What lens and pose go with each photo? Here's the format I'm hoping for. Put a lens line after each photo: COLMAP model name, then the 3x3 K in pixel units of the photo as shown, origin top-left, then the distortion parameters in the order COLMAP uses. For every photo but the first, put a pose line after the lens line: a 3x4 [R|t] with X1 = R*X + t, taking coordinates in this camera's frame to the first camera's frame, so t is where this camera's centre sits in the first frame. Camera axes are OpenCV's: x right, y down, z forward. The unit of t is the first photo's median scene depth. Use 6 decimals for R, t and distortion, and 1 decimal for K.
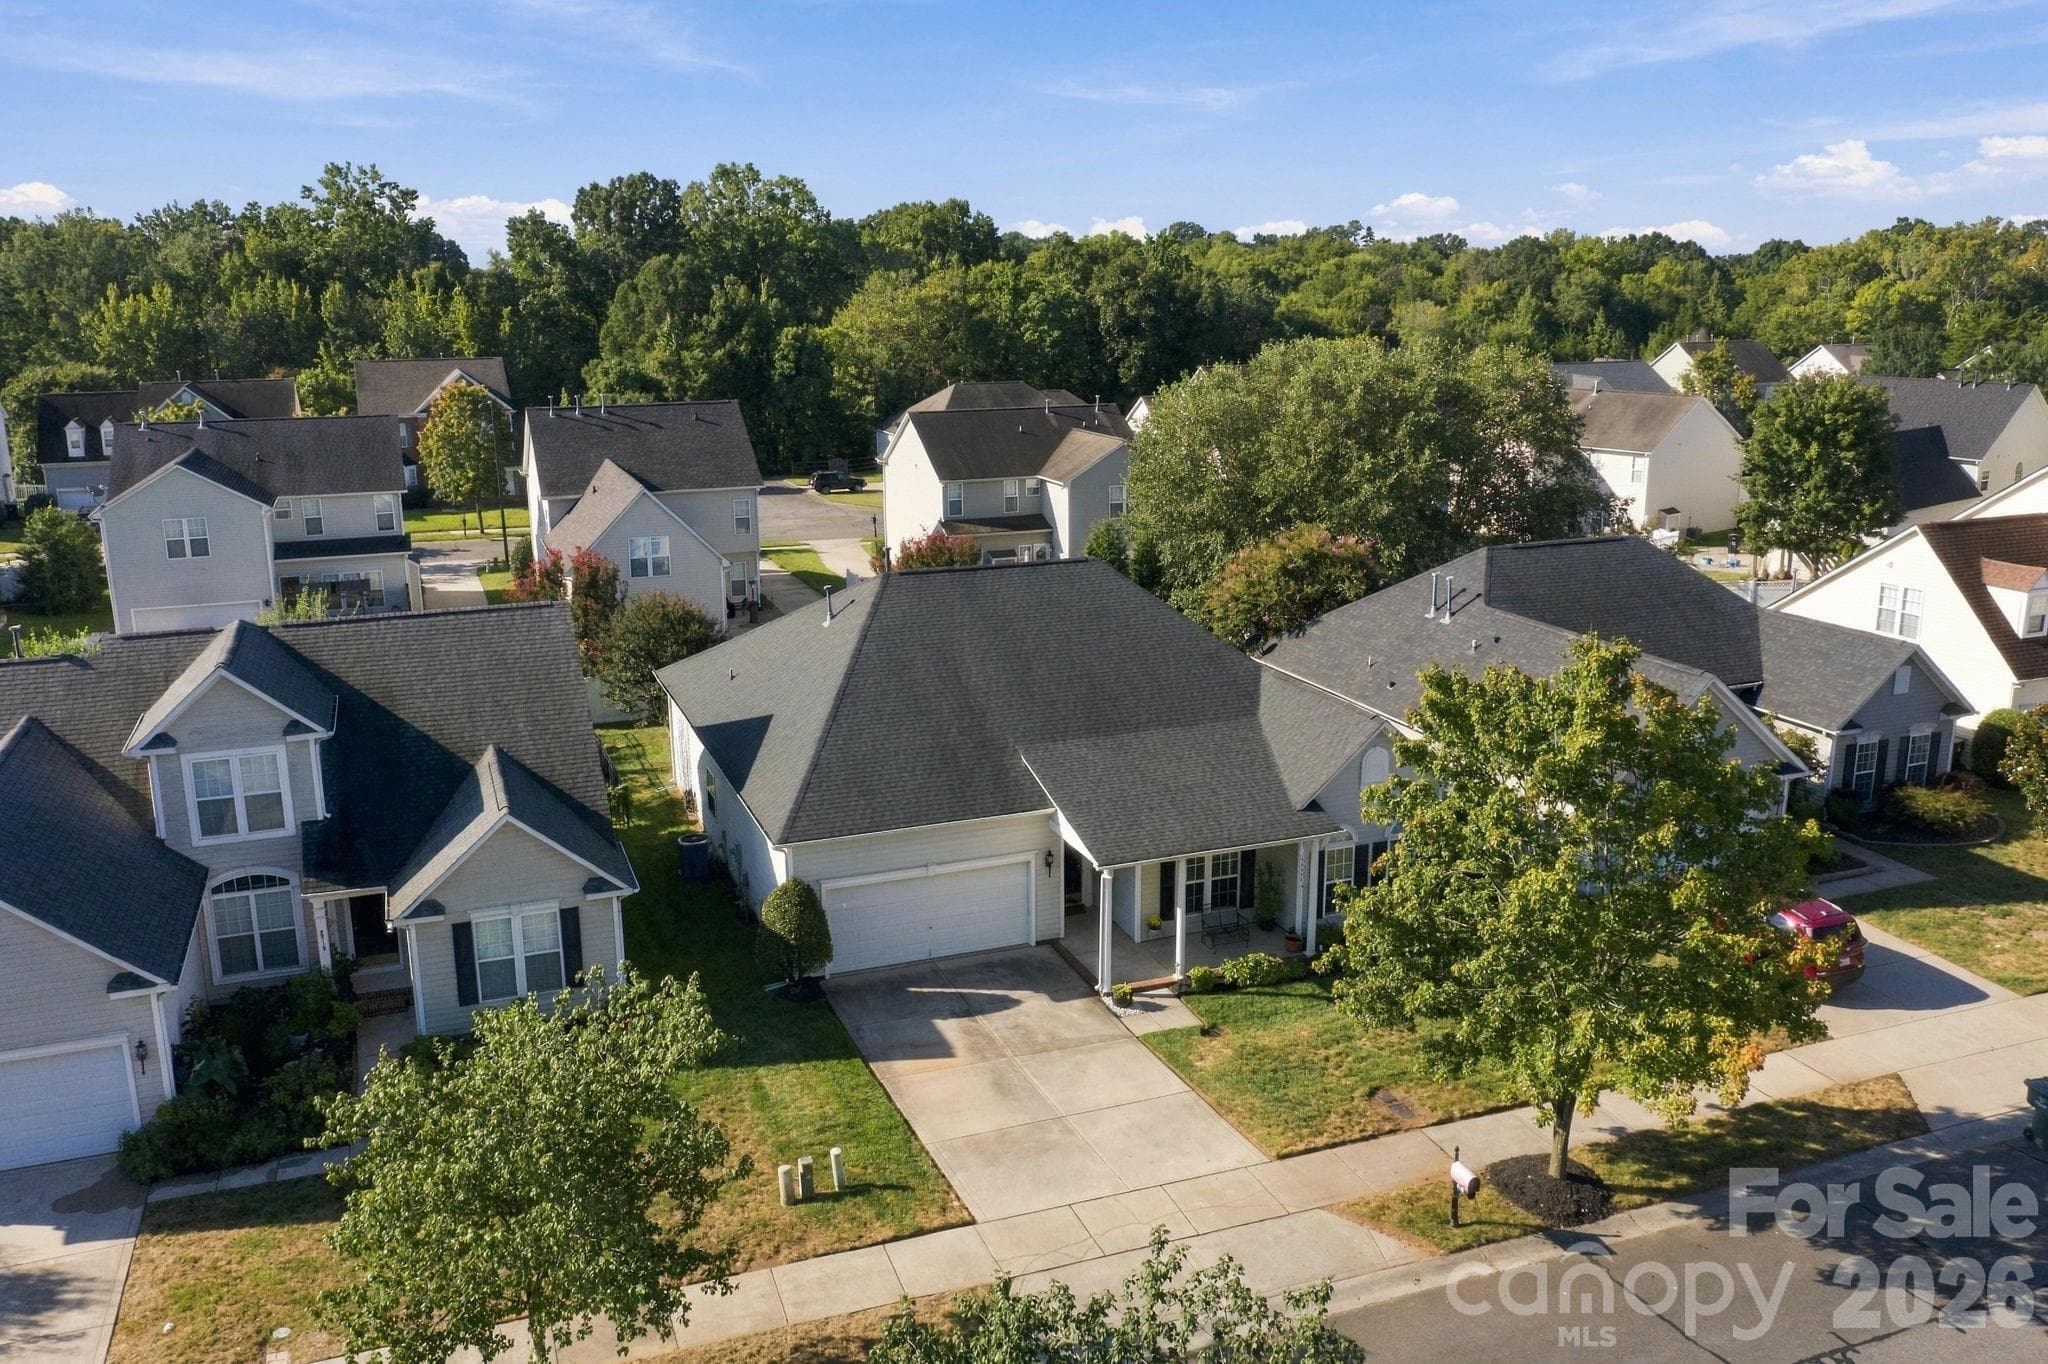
lens RADIAL K [[1617.7, 0, 1018.7], [0, 1617.7, 678.4], [0, 0, 1]] dist [-0.003381, -0.000140]
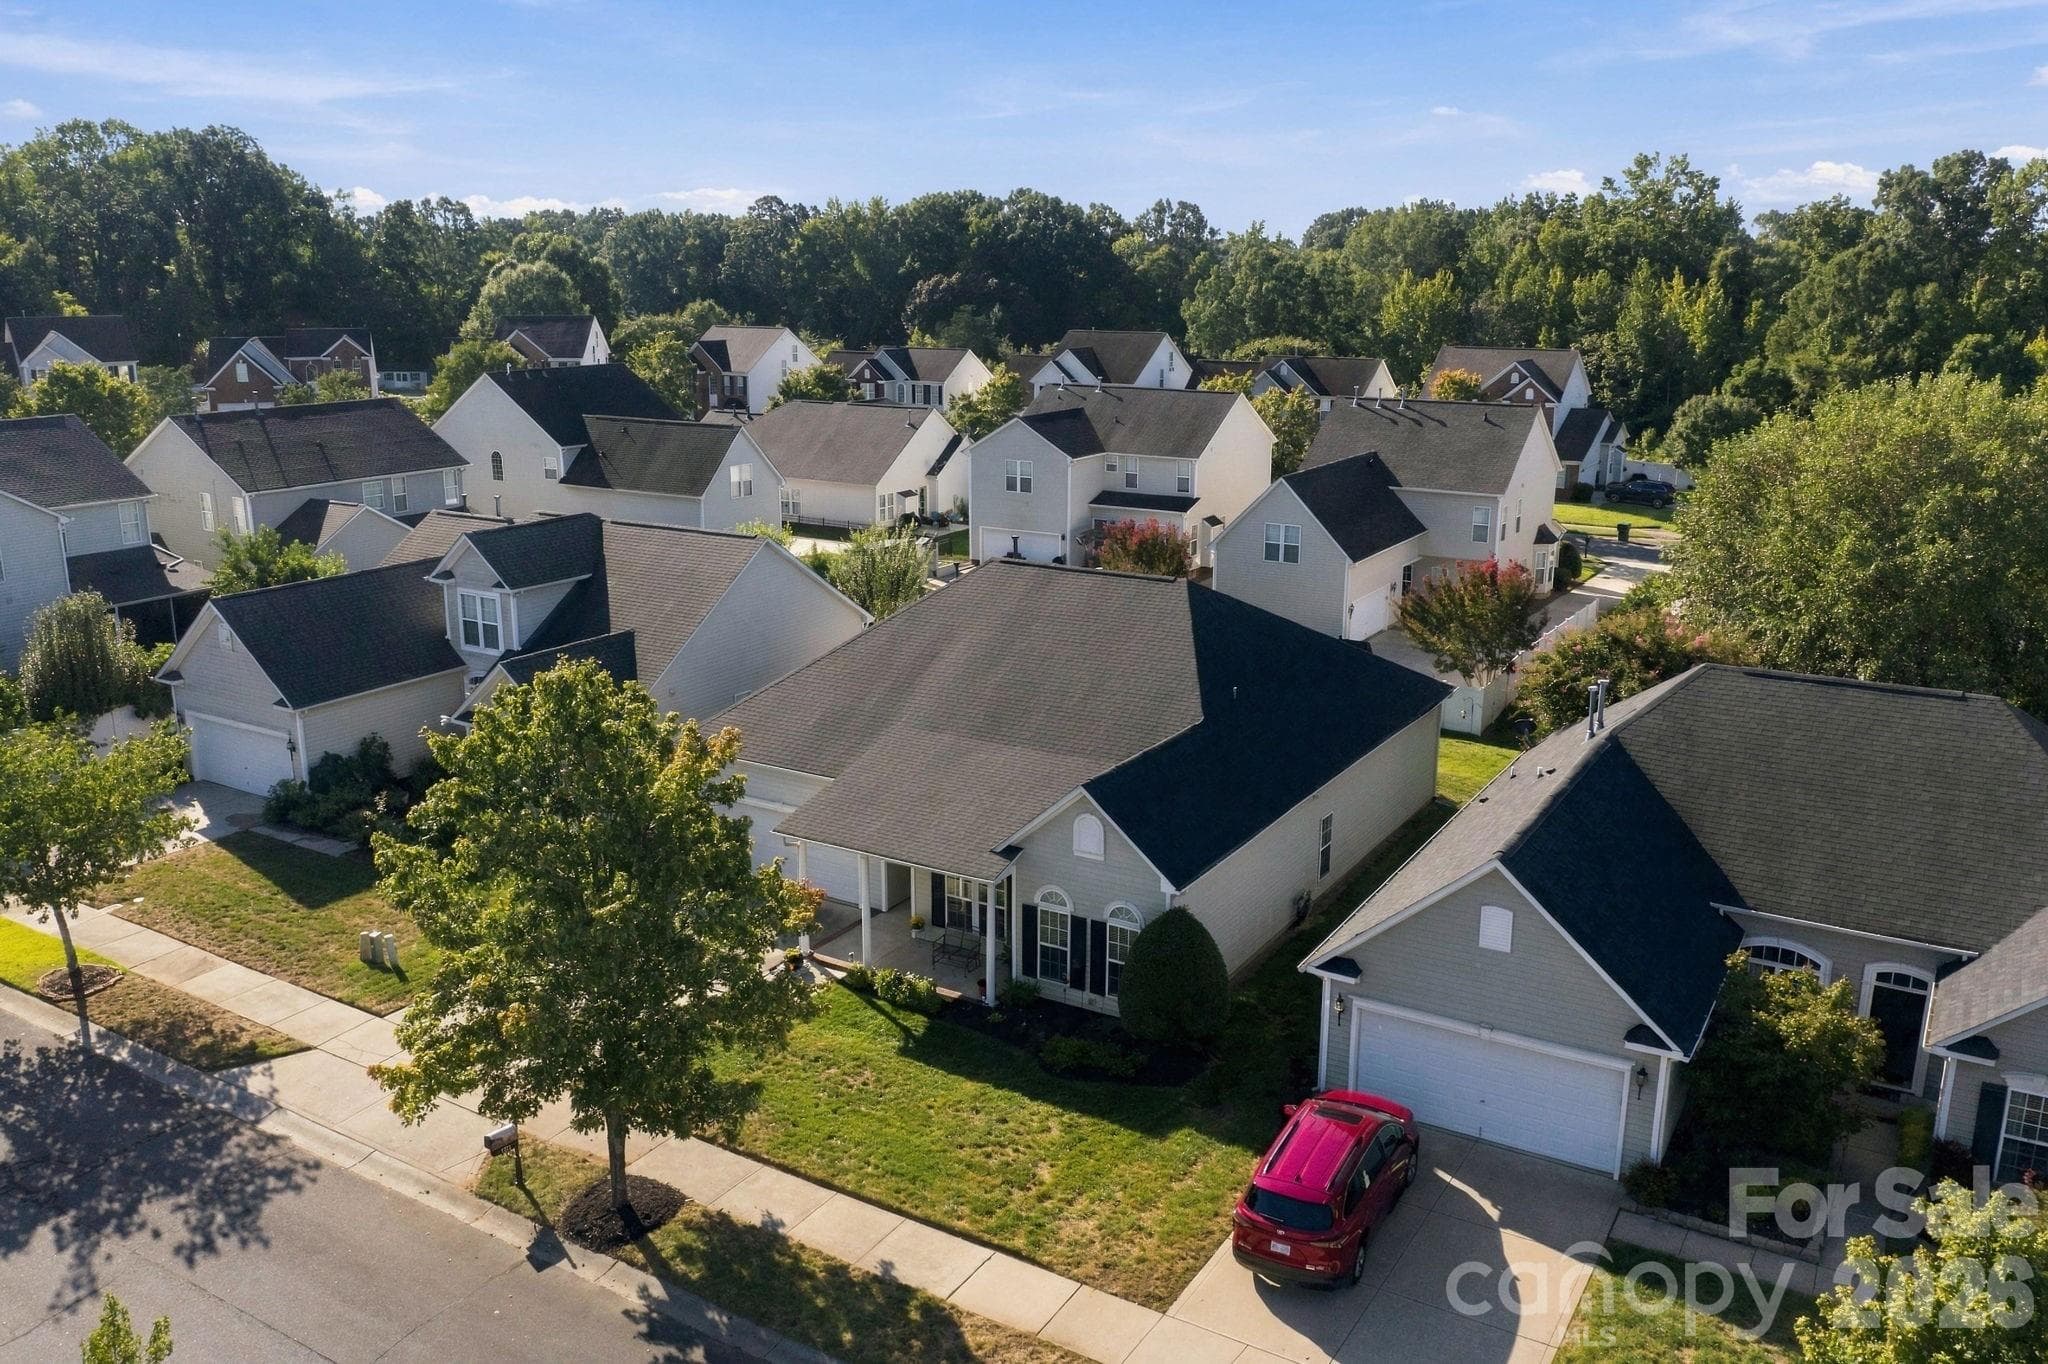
lens RADIAL K [[1617.7, 0, 1018.7], [0, 1617.7, 686.4], [0, 0, 1]] dist [-0.003381, -0.000140]
pose [[0.610554, 0.210735, -0.763423, 0.477699], [-0.200339, 0.973694, 0.108555, -0.064290], [0.766216, 0.086665, 0.636712, 0.214057]]
